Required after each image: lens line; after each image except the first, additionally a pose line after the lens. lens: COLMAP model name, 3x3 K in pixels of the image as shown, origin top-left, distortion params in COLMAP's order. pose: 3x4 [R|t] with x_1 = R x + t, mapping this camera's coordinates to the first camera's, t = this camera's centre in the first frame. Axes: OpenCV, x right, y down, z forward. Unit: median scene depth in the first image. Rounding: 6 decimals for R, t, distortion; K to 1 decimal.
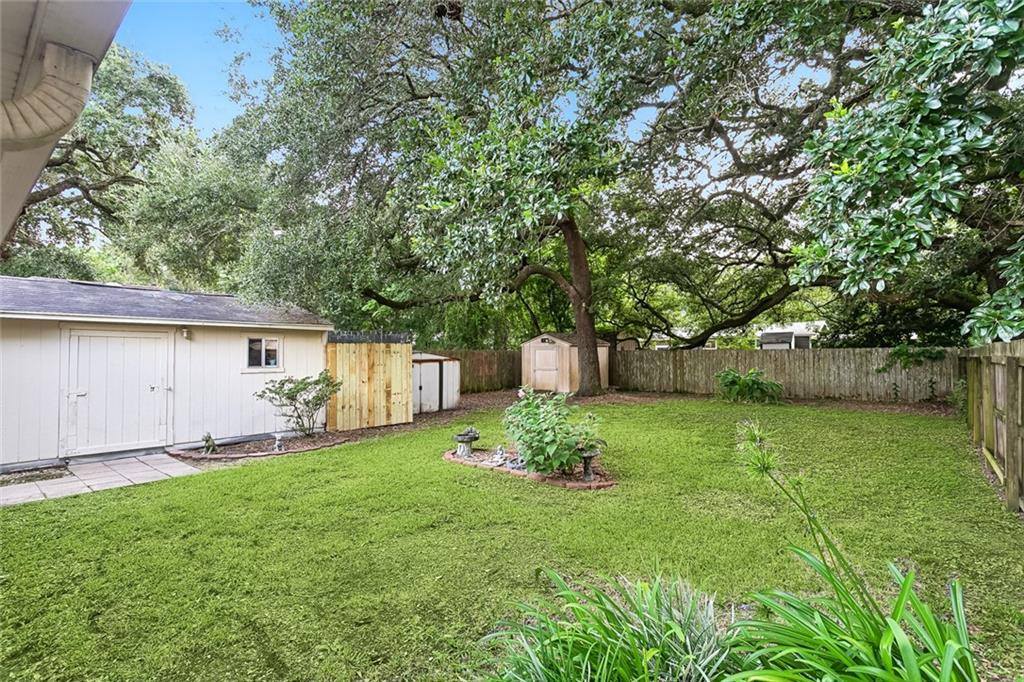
lens RADIAL K [[496.2, 0, 503.9], [0, 496.2, 339.4], [0, 0, 1]] dist [0.001596, 0.000251]
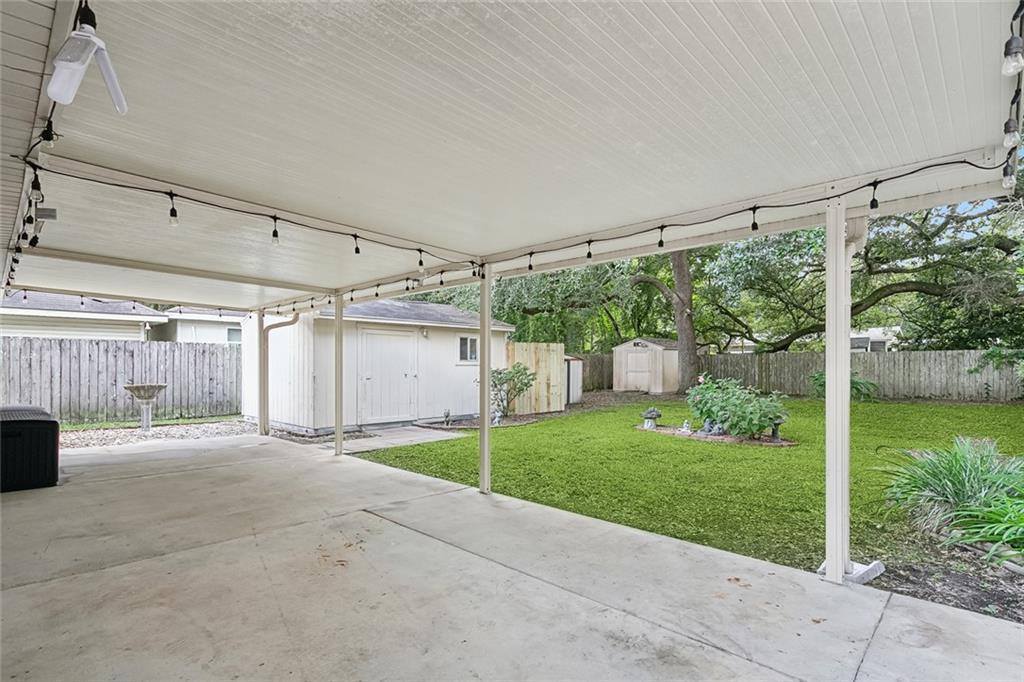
lens RADIAL K [[496.2, 0, 519.9], [0, 496.2, 351.9], [0, 0, 1]] dist [0.001596, 0.000251]
pose [[0.998475, 0.000900, -0.055199, -0.146232], [-0.000406, 0.999960, 0.008958, 0.011808], [0.055205, -0.008921, 0.998435, -0.111972]]
